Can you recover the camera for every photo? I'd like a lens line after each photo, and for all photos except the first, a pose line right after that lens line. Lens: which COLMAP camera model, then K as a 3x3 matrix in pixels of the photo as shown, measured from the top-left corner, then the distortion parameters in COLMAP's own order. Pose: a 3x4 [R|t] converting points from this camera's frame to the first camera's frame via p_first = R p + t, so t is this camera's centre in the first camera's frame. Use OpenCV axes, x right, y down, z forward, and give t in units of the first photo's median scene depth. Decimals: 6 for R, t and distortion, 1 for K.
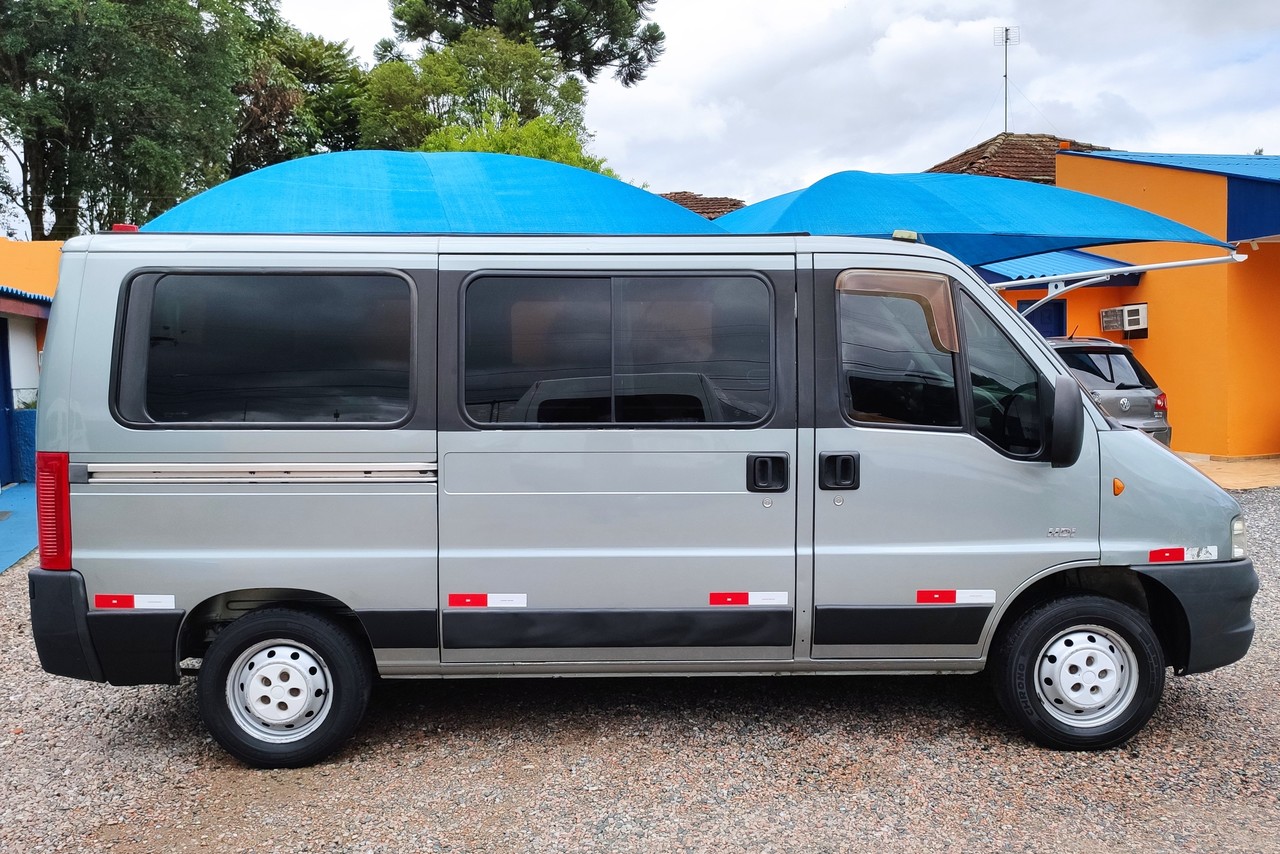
lens RADIAL K [[1000.5, 0, 640.0], [0, 1000.5, 427.0], [0, 0, 1]] dist [0.028239, -0.007149]
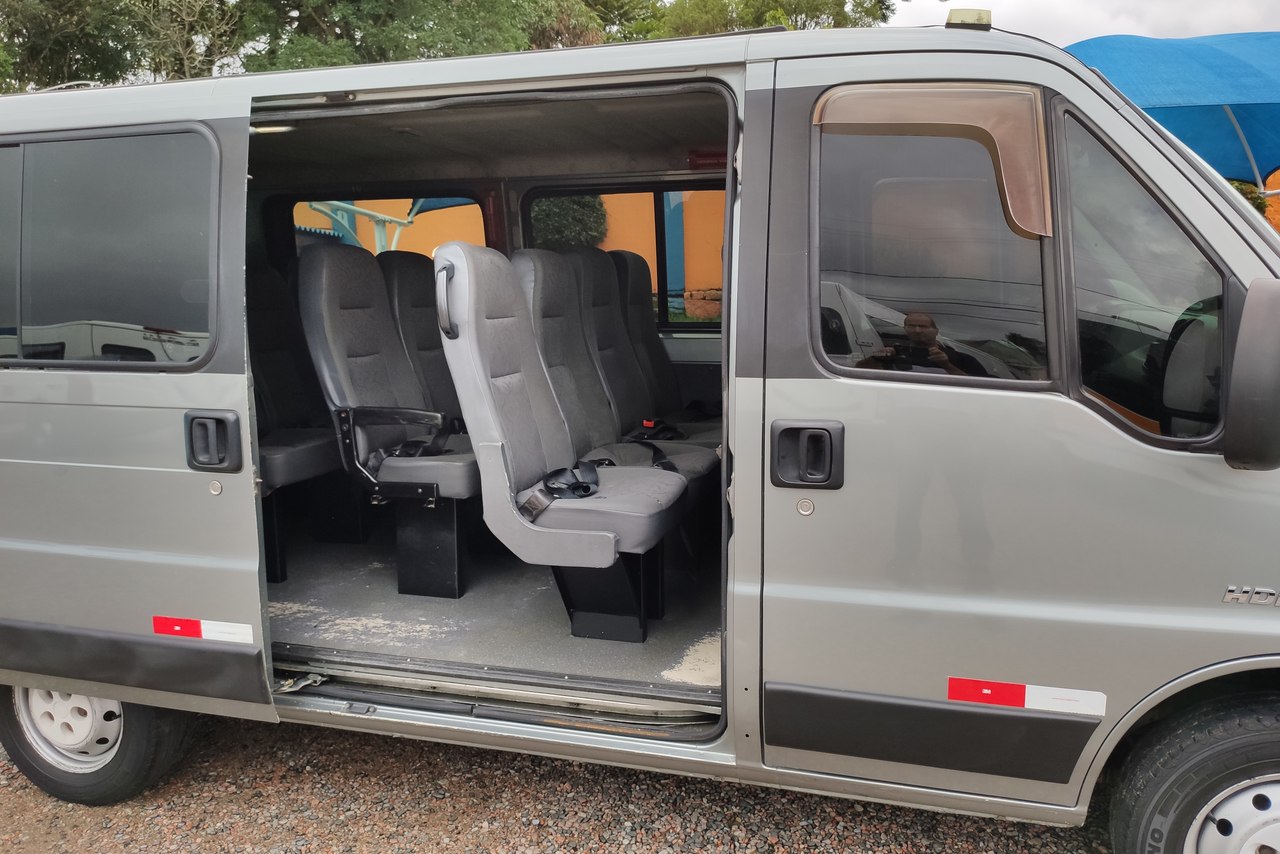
lens RADIAL K [[952.1, 0, 640.0], [0, 952.1, 427.0], [0, 0, 1]] dist [0.053431, -0.082999]
pose [[0.953596, 0.037801, -0.298706, 0.265137], [-0.014258, 0.996644, 0.080606, -0.013506], [0.300750, -0.072607, 0.950935, 0.457652]]
